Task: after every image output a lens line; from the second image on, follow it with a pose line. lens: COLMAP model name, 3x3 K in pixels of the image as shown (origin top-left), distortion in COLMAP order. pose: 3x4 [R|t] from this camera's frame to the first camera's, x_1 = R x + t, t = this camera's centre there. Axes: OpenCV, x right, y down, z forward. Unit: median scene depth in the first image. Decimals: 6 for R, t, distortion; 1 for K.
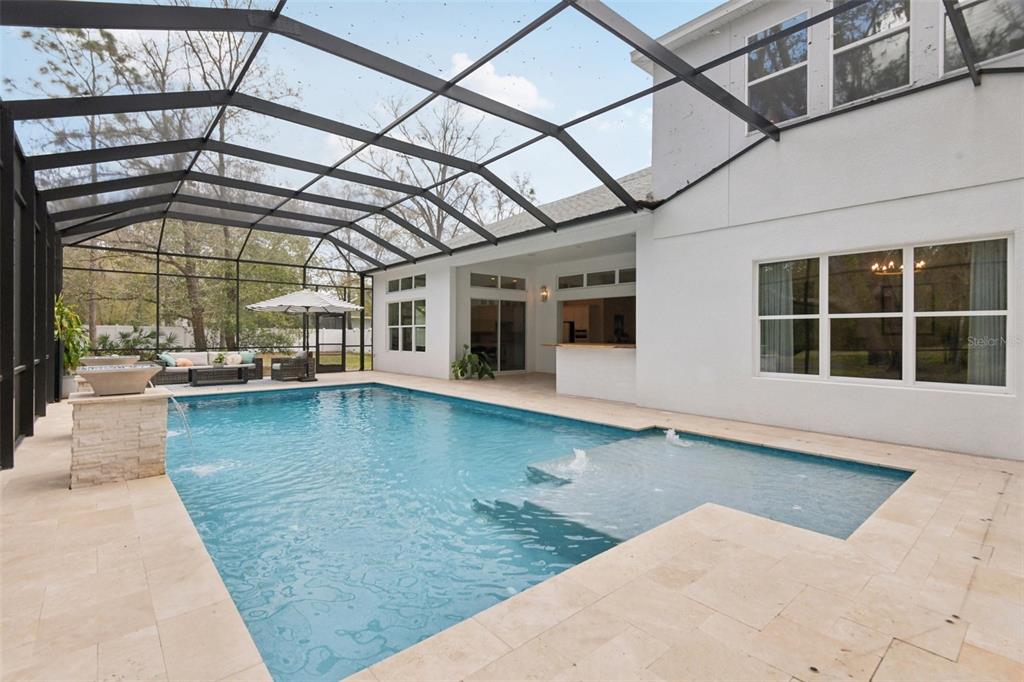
lens RADIAL K [[481.1, 0, 512.2], [0, 481.1, 337.7], [0, 0, 1]] dist [-0.002997, -0.002129]
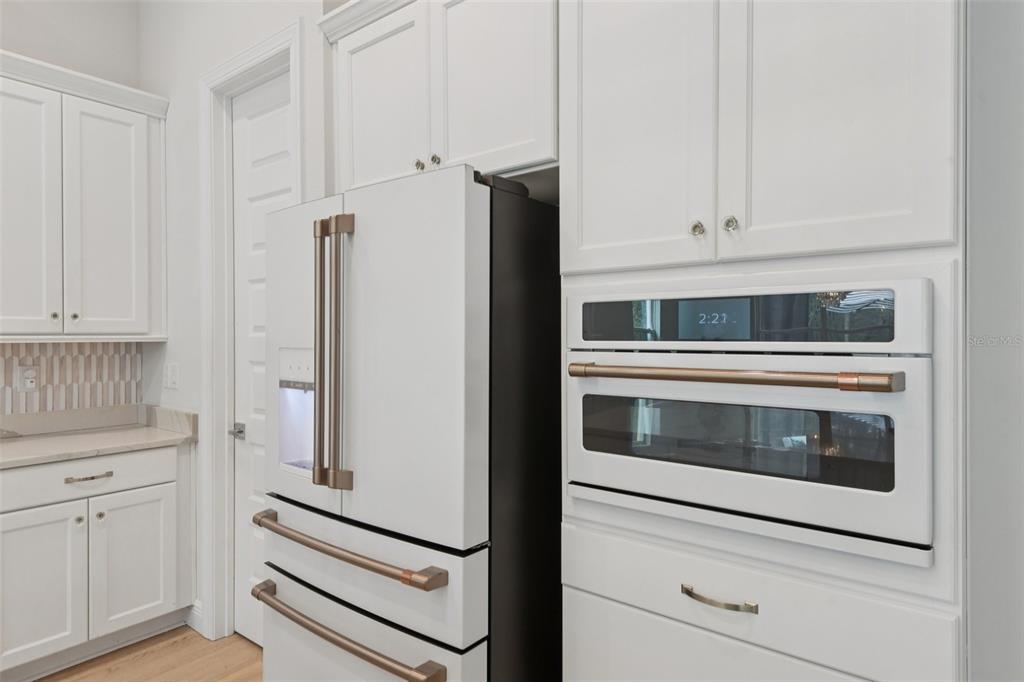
lens RADIAL K [[584.7, 0, 509.1], [0, 584.7, 331.9], [0, 0, 1]] dist [0.016955, -0.000404]
pose [[0.203732, -0.001646, -0.979025, 0.196124], [0.001932, 0.999997, -0.001279, -0.012812], [0.979025, -0.001631, 0.203735, 0.961940]]
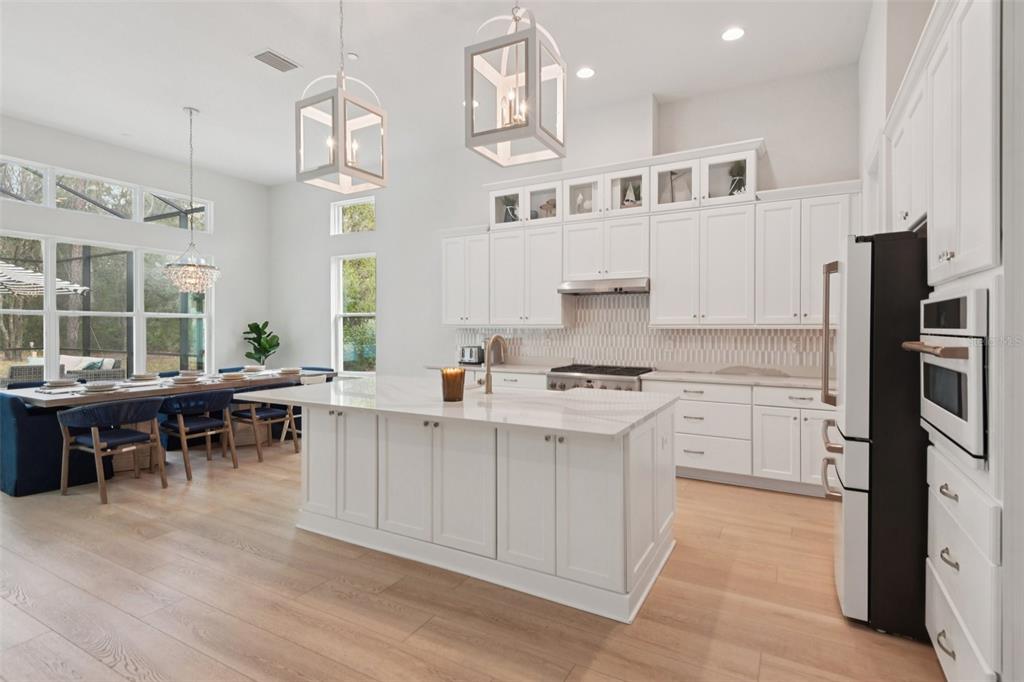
lens RADIAL K [[526.4, 0, 491.5], [0, 526.4, 328.4], [0, 0, 1]] dist [-0.004346, -0.000491]
pose [[-0.948111, -0.000470, -0.317940, 0.236972], [-0.002940, 0.999969, 0.007291, -0.012362], [0.317926, 0.007848, -0.948083, 1.048008]]
